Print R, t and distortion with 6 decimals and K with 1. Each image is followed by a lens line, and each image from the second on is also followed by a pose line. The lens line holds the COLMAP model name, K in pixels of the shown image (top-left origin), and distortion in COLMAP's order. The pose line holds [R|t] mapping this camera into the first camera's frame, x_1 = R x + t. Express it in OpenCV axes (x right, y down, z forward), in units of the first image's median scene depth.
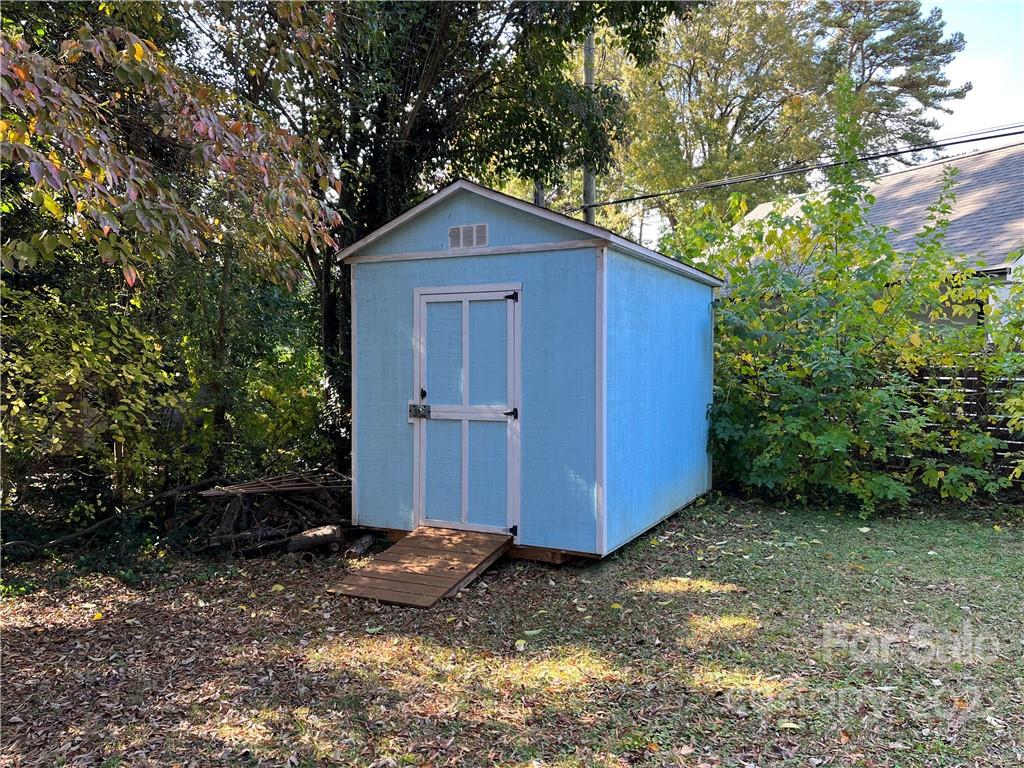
lens RADIAL K [[784.4, 0, 512.2], [0, 784.4, 379.2], [0, 0, 1]] dist [0.049161, -0.004690]
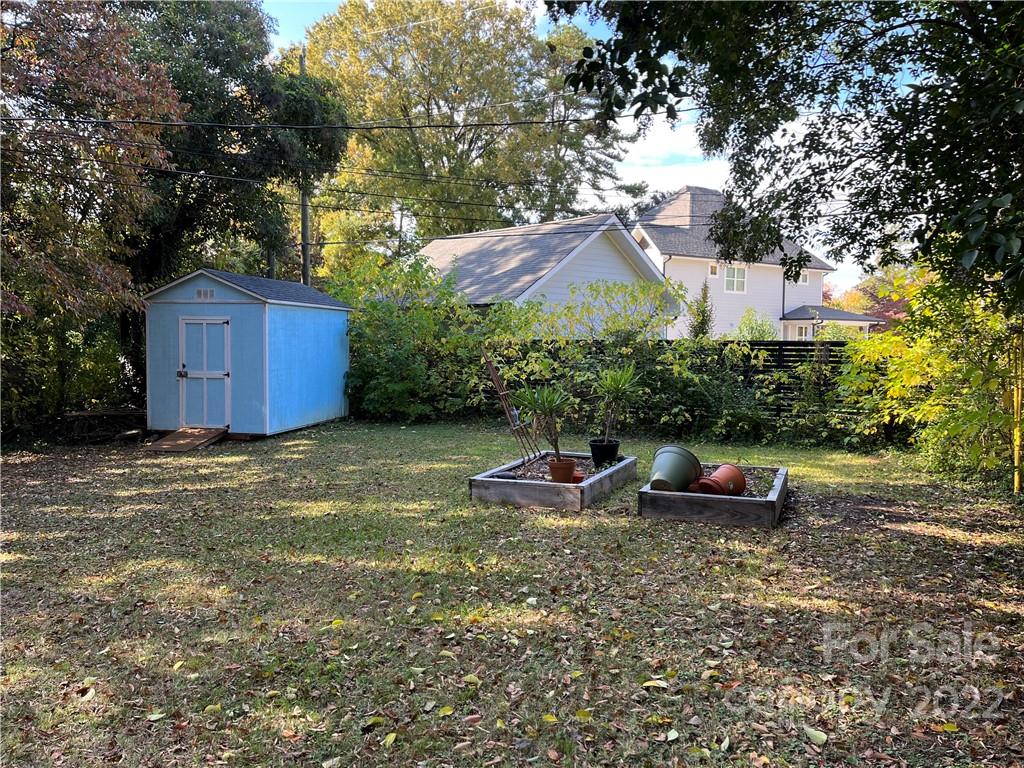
lens RADIAL K [[784.4, 0, 513.4], [0, 784.4, 374.4], [0, 0, 1]] dist [0.049161, -0.004690]
pose [[0.965671, -0.004446, 0.259732, 0.194666], [-0.003185, 0.999576, 0.028950, -0.023741], [-0.259750, -0.028783, 0.965247, -1.322394]]
